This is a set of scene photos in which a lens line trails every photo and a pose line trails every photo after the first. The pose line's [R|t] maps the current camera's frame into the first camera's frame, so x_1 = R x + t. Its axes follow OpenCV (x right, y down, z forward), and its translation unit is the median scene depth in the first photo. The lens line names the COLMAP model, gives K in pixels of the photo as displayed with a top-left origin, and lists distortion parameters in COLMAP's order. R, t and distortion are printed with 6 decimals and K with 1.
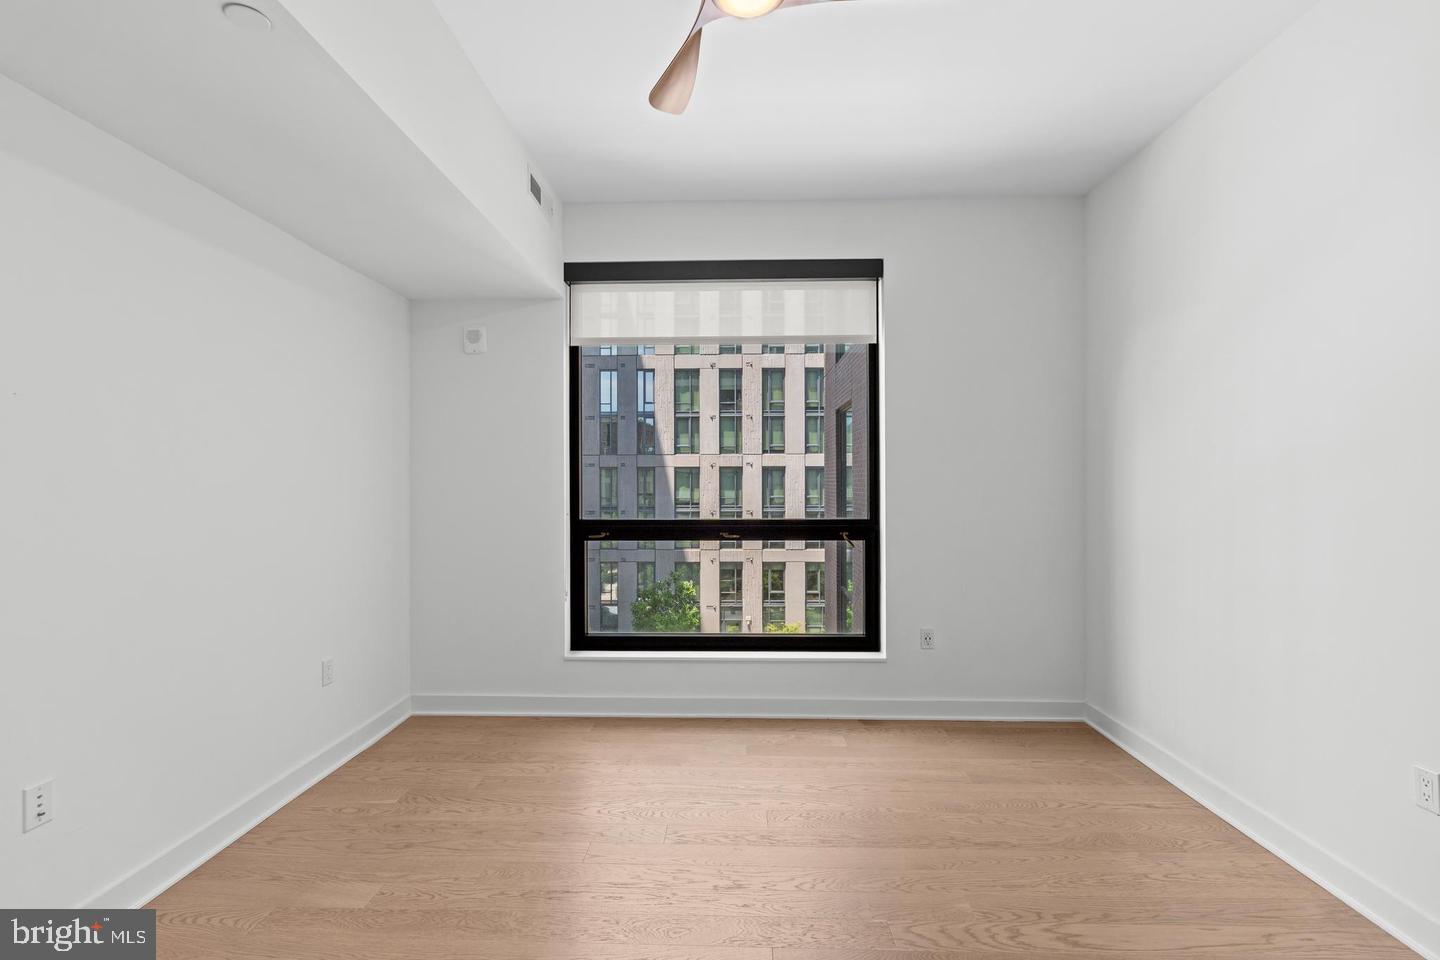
lens RADIAL K [[637.9, 0, 719.7], [0, 637.9, 482.3], [0, 0, 1]] dist [-0.003945, -0.000016]
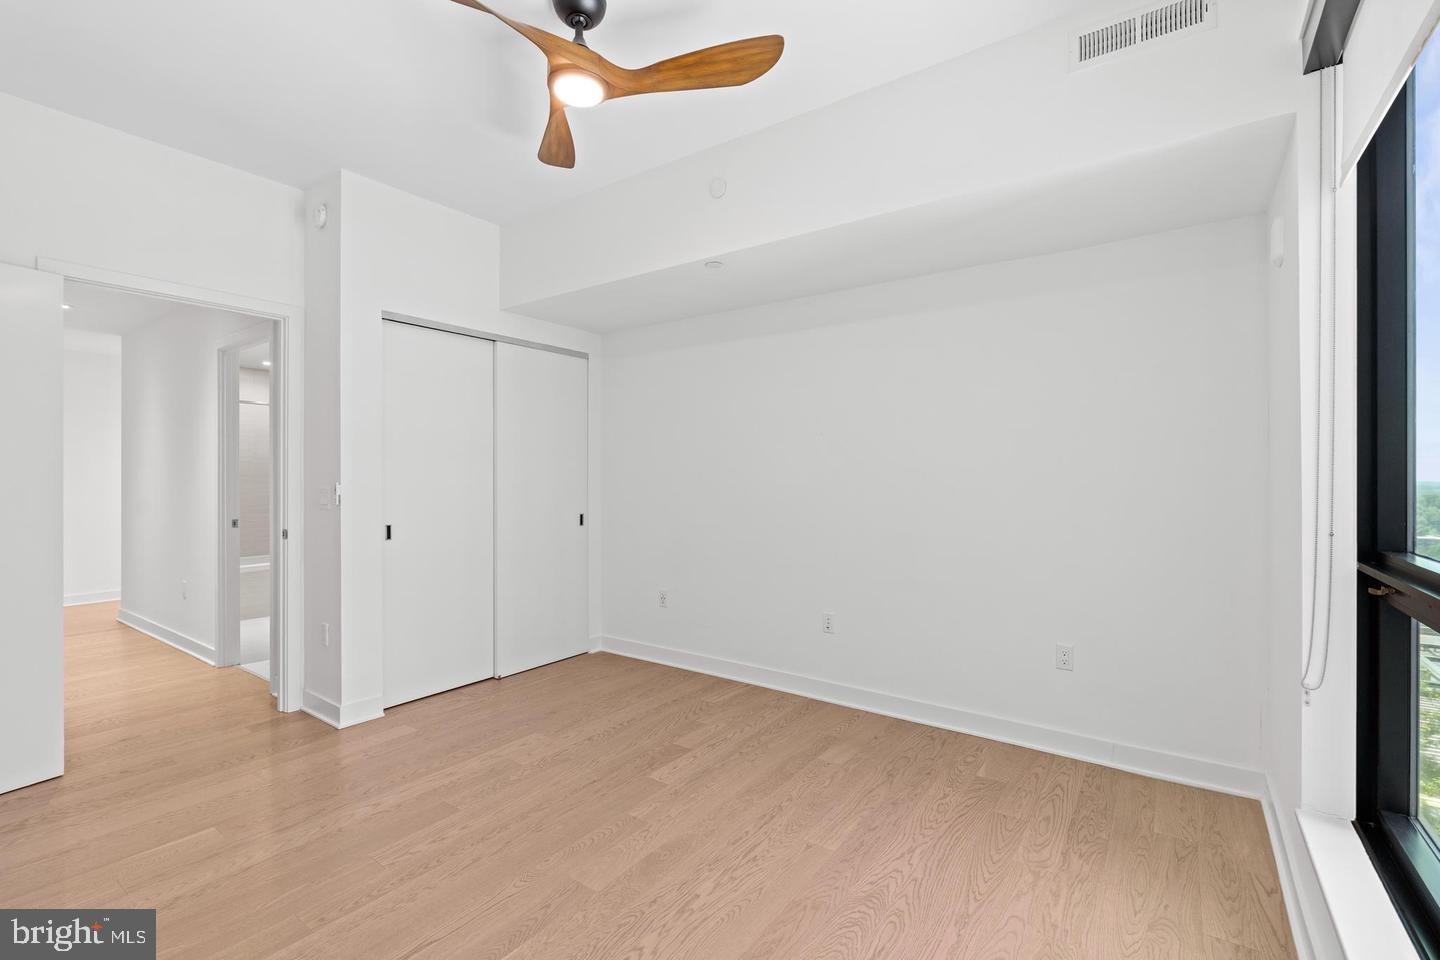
lens RADIAL K [[637.9, 0, 717.4], [0, 637.9, 480.0], [0, 0, 1]] dist [-0.003945, -0.000016]
pose [[-0.556643, 0.005096, -0.830736, 0.614069], [-0.001134, 0.999976, 0.006895, 0.007762], [0.830751, 0.004780, -0.556623, 1.251919]]
